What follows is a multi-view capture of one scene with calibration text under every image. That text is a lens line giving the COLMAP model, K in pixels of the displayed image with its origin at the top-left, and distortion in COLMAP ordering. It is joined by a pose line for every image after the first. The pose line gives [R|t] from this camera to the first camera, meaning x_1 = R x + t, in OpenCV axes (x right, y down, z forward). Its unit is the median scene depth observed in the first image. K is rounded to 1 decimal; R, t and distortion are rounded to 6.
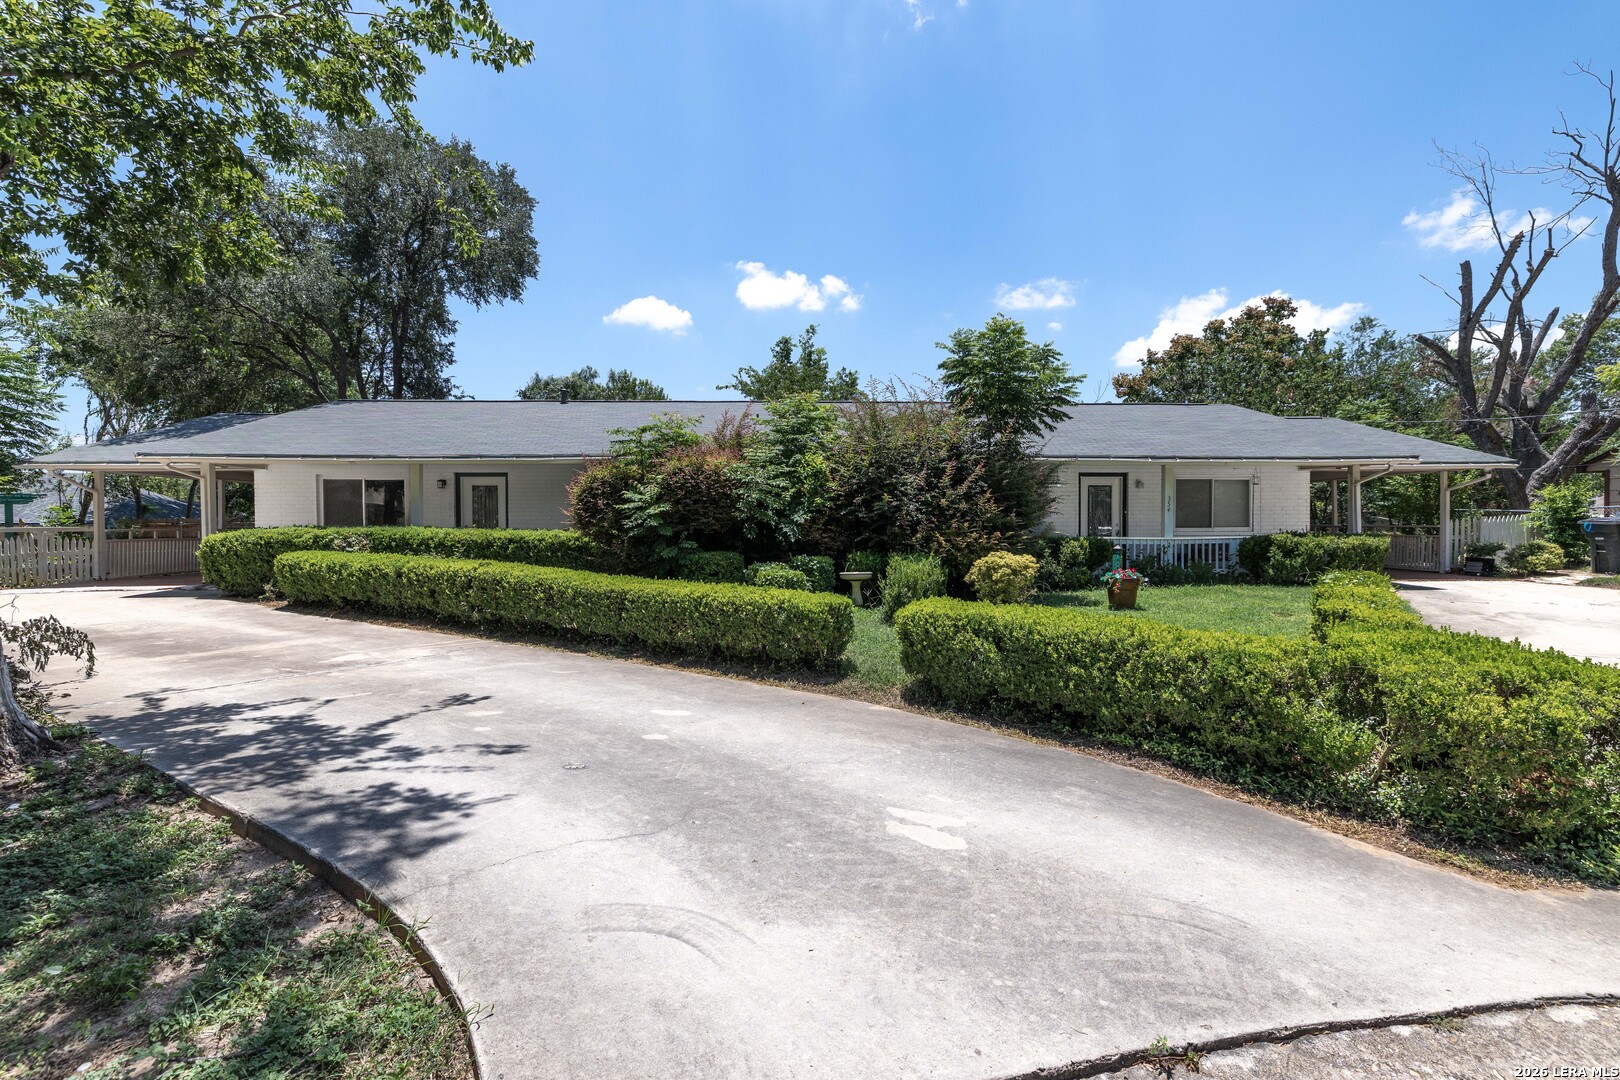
lens RADIAL K [[708.5, 0, 842.6], [0, 708.5, 516.9], [0, 0, 1]] dist [0.002367, 0.000562]
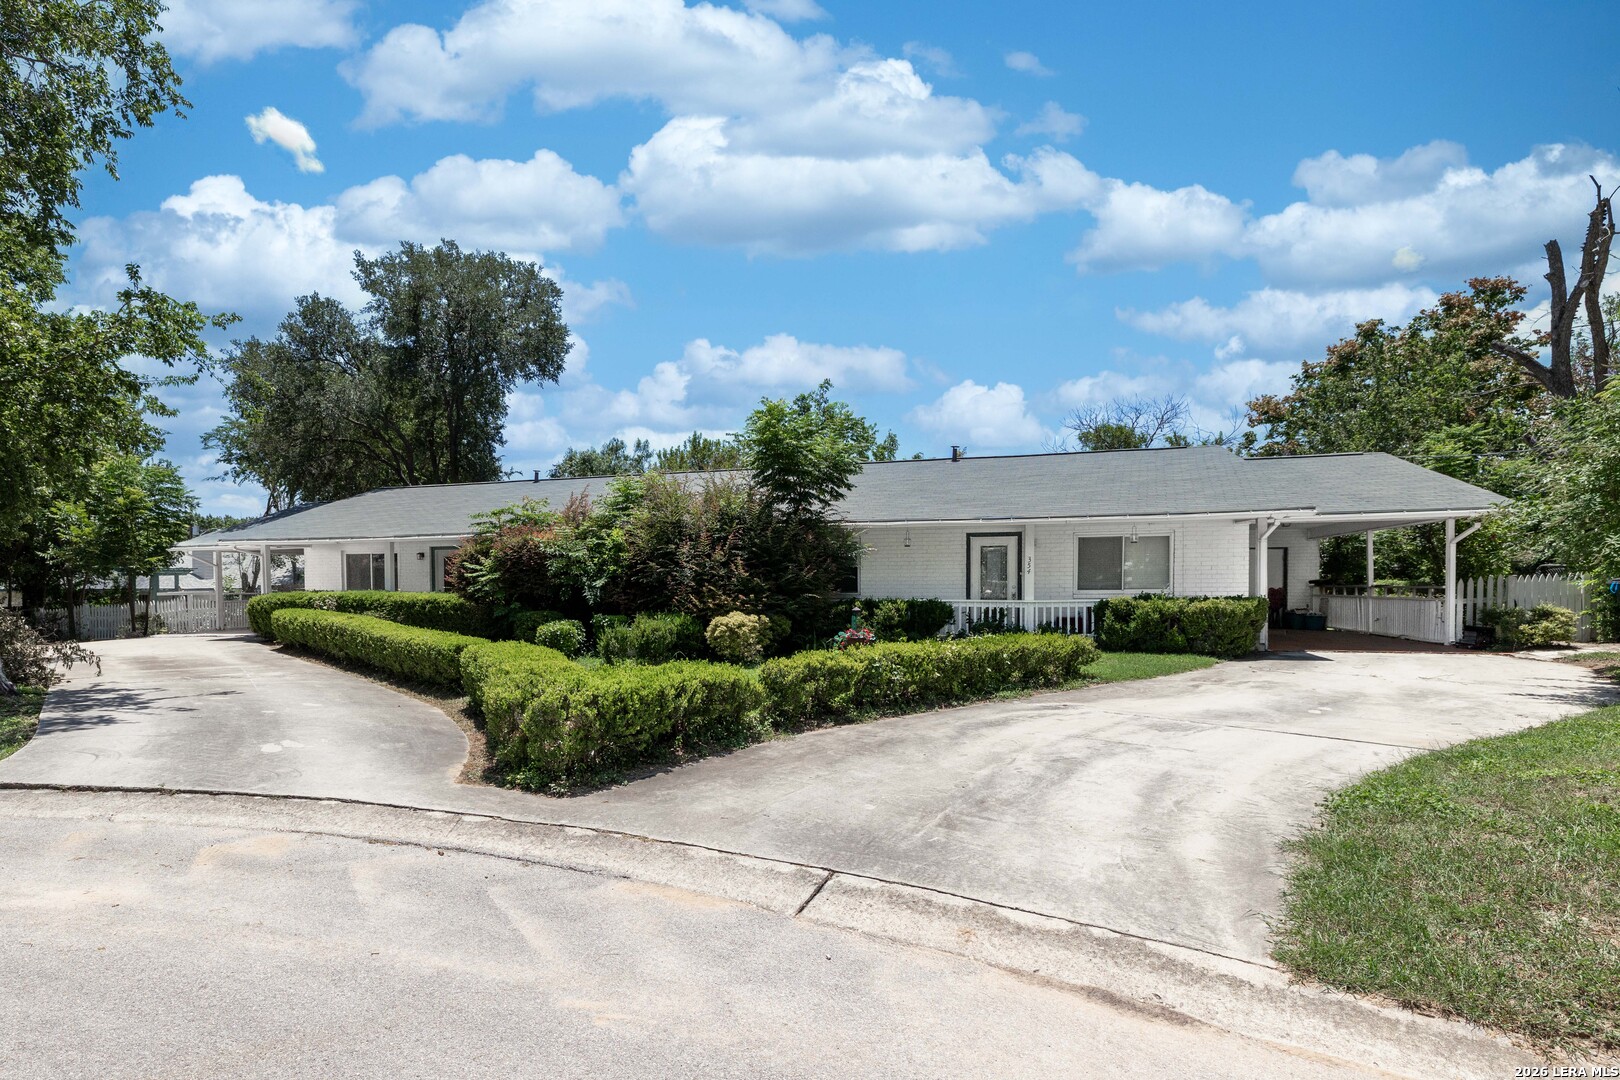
lens RADIAL K [[855.5, 0, 810.1], [0, 855.5, 577.1], [0, 0, 1]] dist [-0.000225, -0.000077]
pose [[0.943961, -0.006985, -0.329982, 0.597167], [0.007437, 0.999972, 0.000108, -0.005176], [0.329973, -0.002557, 0.943987, -0.195554]]
